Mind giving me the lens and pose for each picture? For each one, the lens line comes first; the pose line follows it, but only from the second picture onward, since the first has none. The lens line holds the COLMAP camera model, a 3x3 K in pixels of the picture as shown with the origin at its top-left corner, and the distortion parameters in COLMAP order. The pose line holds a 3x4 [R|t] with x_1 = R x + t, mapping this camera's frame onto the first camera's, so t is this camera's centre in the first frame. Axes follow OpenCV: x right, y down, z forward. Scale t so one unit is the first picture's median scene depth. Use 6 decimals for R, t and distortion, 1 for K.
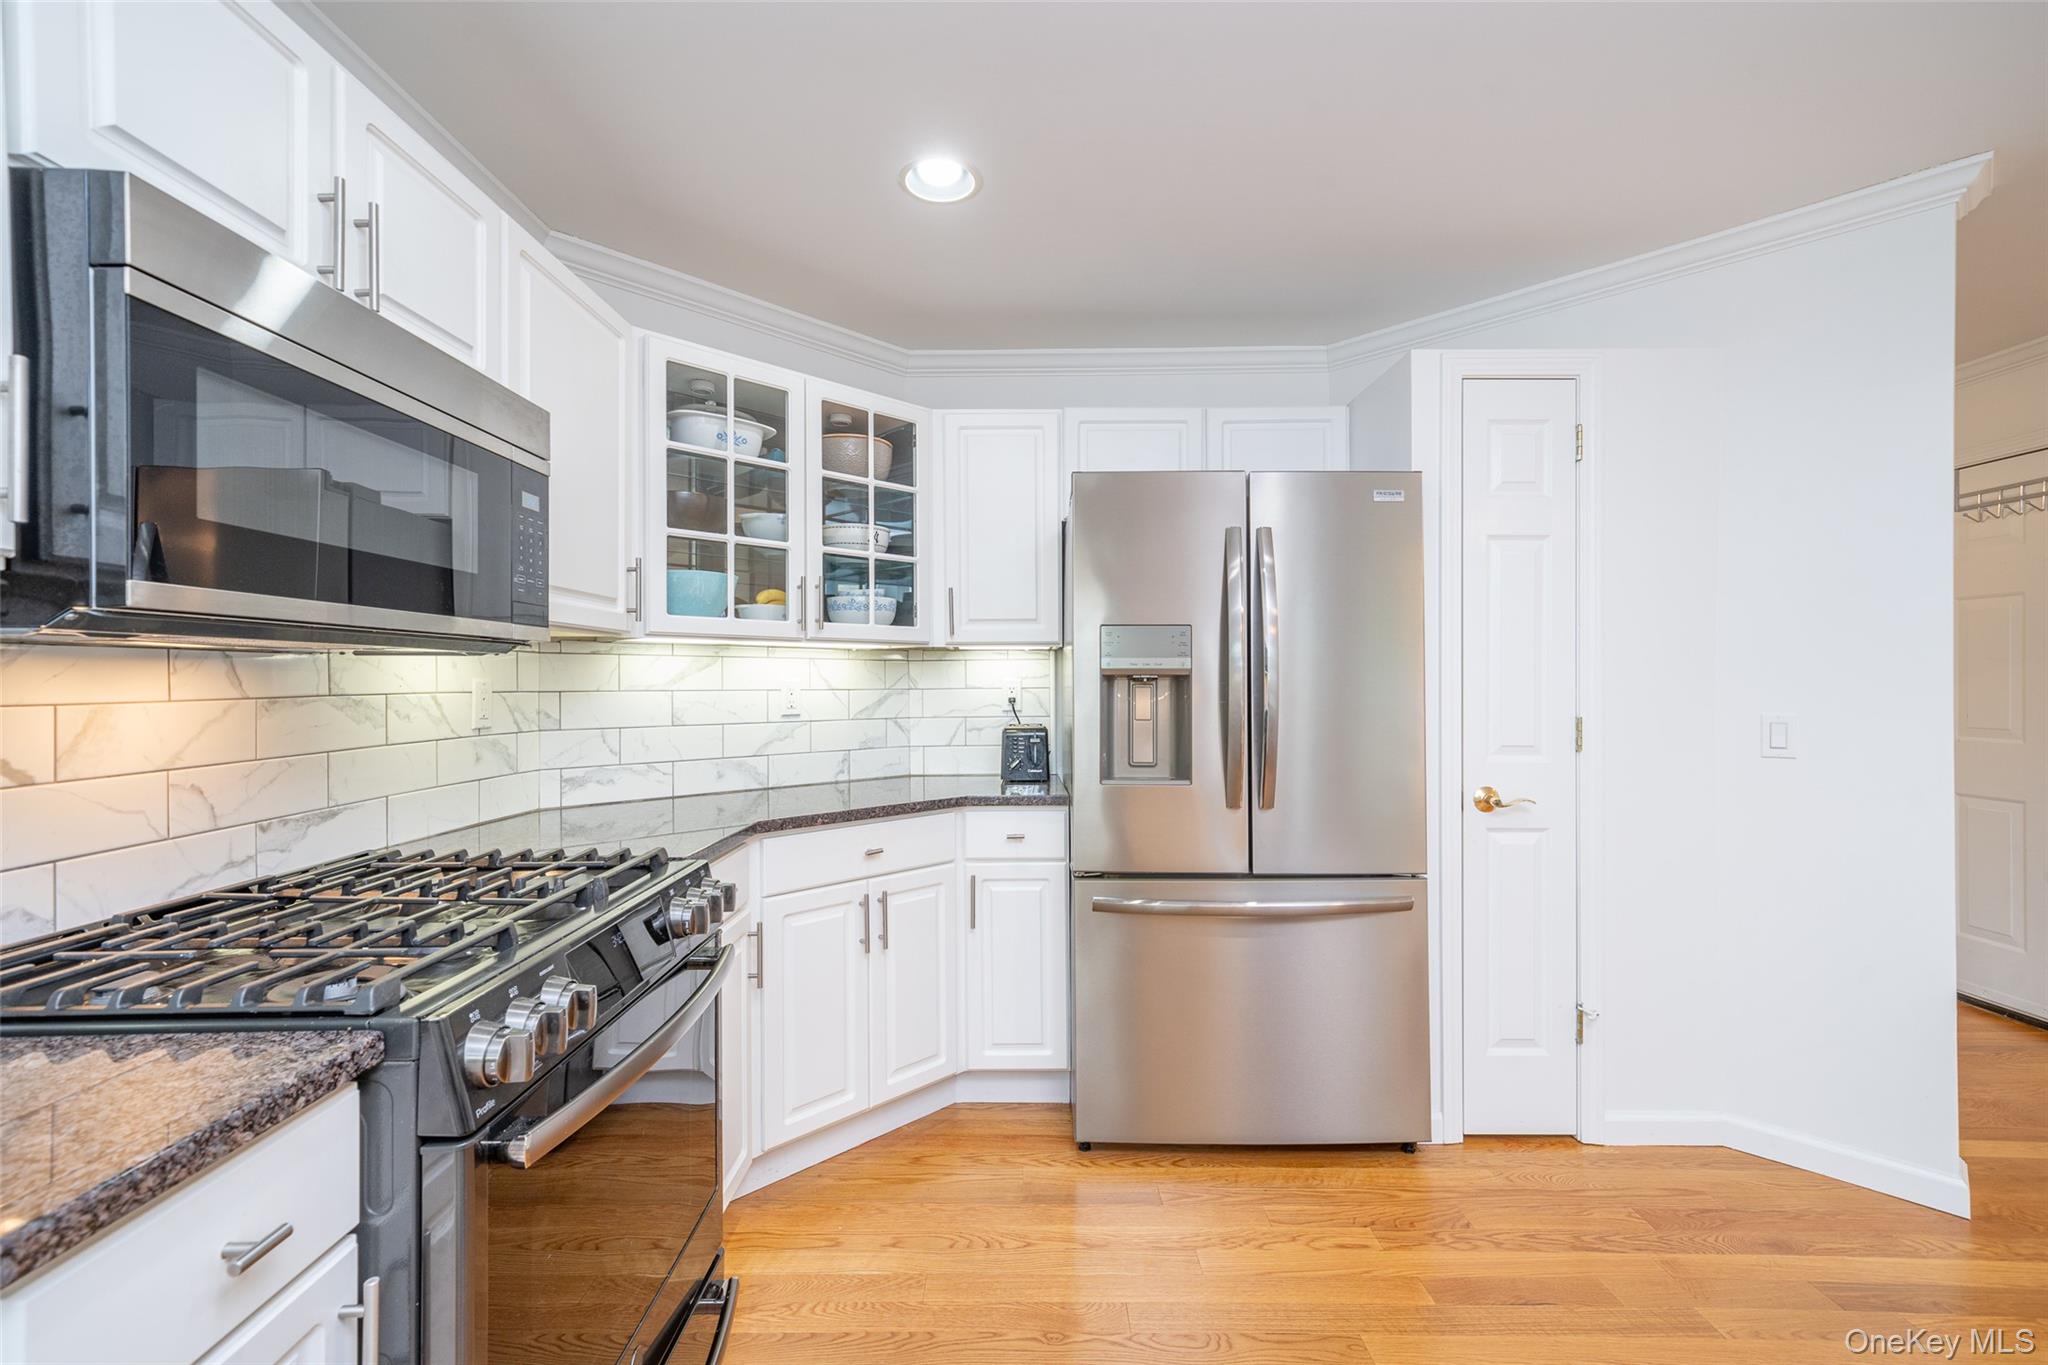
lens RADIAL K [[889.8, 0, 1019.3], [0, 889.8, 683.4], [0, 0, 1]] dist [0.008000, -0.000038]
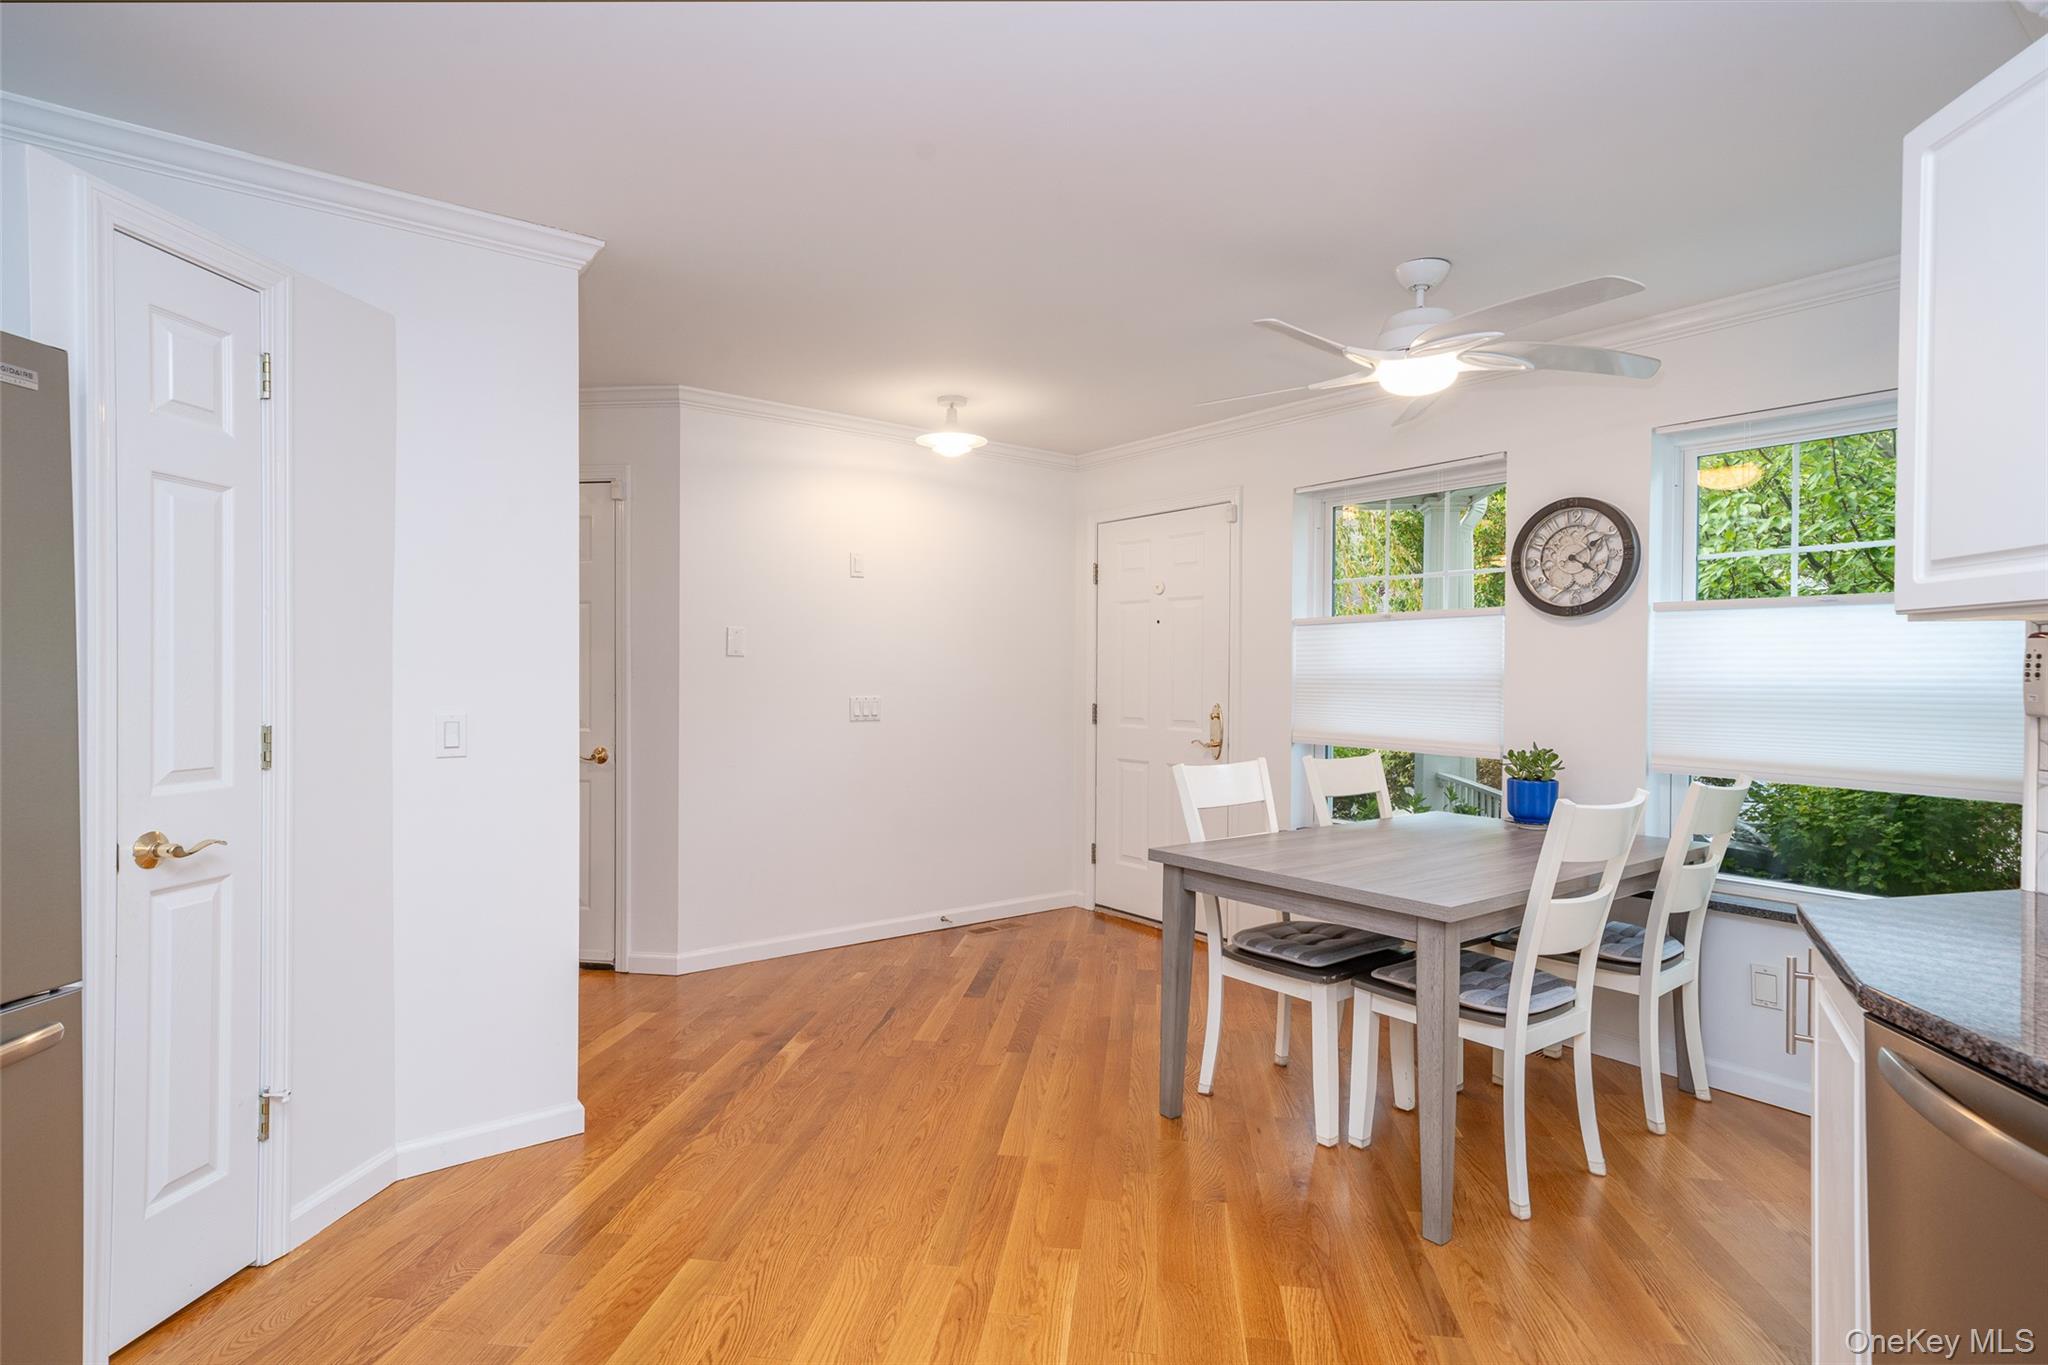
lens RADIAL K [[1024.9, 0, 1024.0], [0, 1024.9, 682.5], [0, 0, 1]] dist [0.021353, 0.000009]
pose [[0.137972, -0.005740, 0.990419, -0.188147], [-0.002519, 0.999978, 0.006146, -0.007846], [-0.990433, -0.003343, 0.137955, 0.214205]]
